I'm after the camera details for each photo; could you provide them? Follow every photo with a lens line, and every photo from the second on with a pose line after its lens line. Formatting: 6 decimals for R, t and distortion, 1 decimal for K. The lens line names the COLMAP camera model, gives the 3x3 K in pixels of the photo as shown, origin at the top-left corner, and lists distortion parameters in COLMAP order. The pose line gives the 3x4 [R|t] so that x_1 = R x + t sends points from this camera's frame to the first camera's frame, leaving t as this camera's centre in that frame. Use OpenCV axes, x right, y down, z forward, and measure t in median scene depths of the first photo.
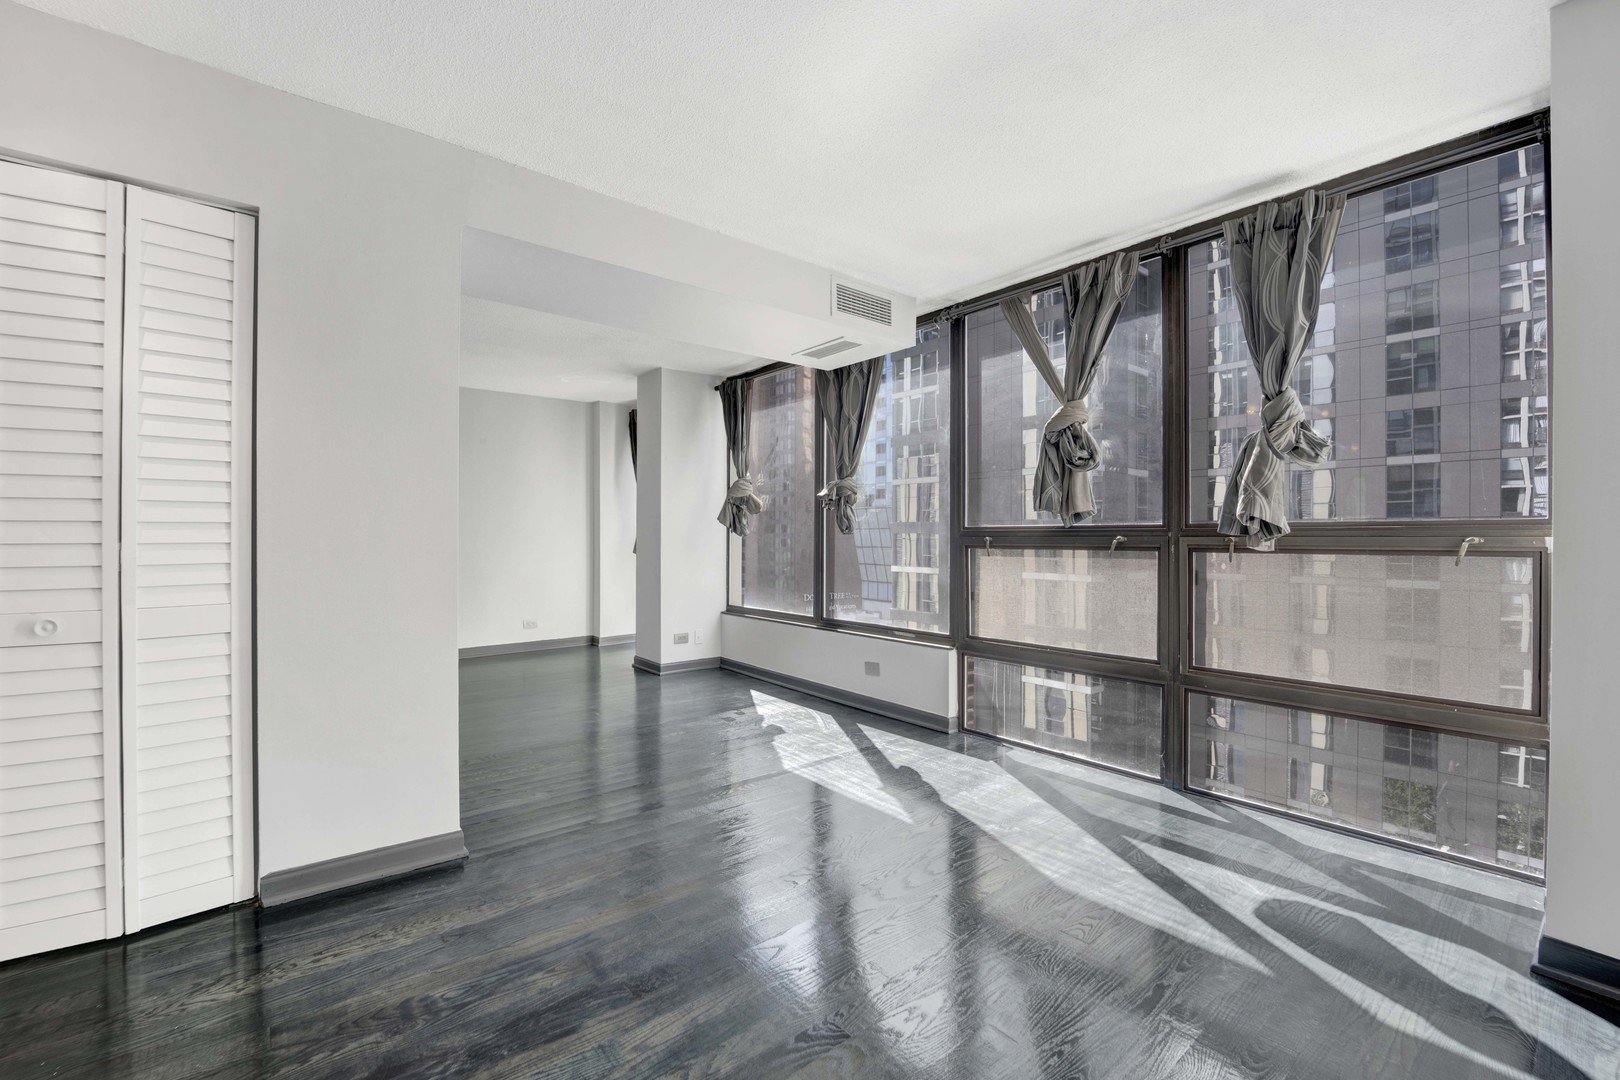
lens RADIAL K [[664.5, 0, 820.5], [0, 664.5, 538.6], [0, 0, 1]] dist [-0.021688, -0.000284]
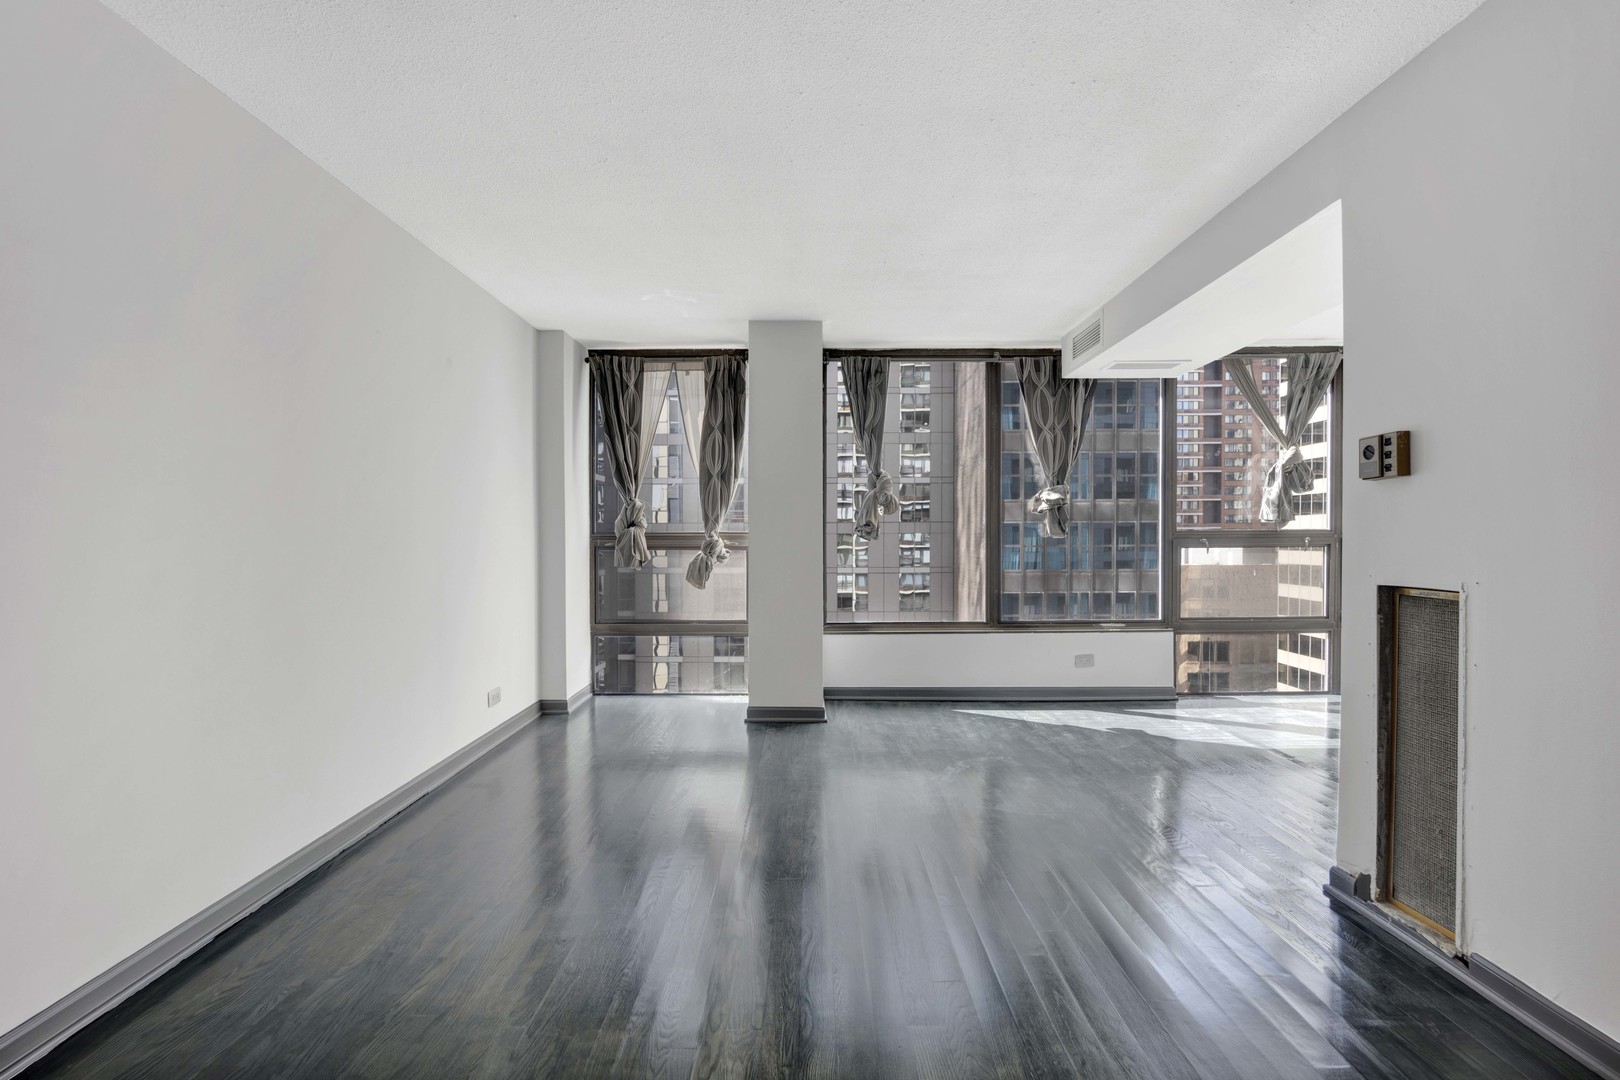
lens RADIAL K [[664.5, 0, 820.5], [0, 664.5, 538.6], [0, 0, 1]] dist [-0.021688, -0.000284]
pose [[0.634342, -0.006247, 0.773027, -1.138356], [0.005197, 0.999979, 0.003817, -0.010926], [-0.773035, 0.001597, 0.634362, 0.721781]]
